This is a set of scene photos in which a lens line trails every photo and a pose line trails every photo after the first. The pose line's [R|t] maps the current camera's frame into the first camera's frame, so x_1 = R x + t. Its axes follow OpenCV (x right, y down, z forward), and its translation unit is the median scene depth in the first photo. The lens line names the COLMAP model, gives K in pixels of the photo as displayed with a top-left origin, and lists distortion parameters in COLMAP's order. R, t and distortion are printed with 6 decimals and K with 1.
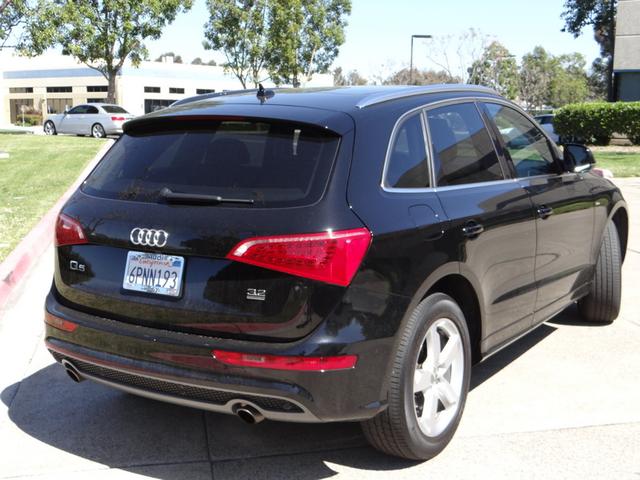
lens RADIAL K [[855.1, 0, 320.0], [0, 855.1, 240.0], [0, 0, 1]] dist [-0.021622, -0.015980]
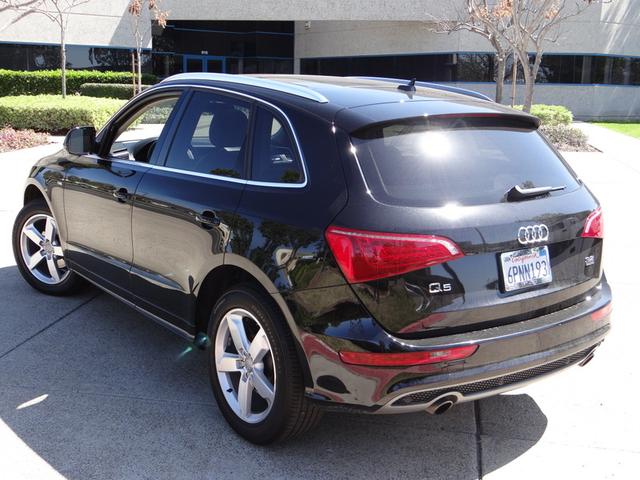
lens RADIAL K [[765.0, 0, 320.0], [0, 765.0, 240.0], [0, 0, 1]] dist [-0.010859, -0.019490]
pose [[0.344130, -0.177785, 0.921936, -1.137150], [0.114975, 0.982499, 0.146547, -0.160732], [-0.931856, 0.055568, 0.358548, 0.898002]]
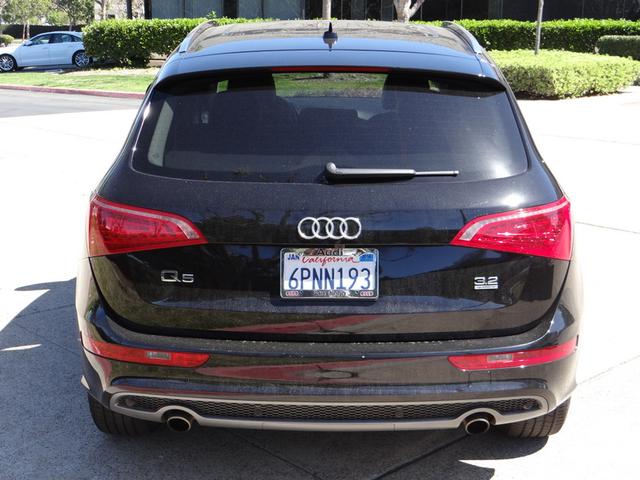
lens RADIAL K [[971.4, 0, 320.0], [0, 971.4, 240.0], [0, 0, 1]] dist [-0.020327, -0.036645]
pose [[0.846363, -0.108656, 0.521405, -0.661466], [0.073079, 0.993401, 0.088391, -0.070480], [-0.527569, -0.036707, 0.848719, 0.252238]]
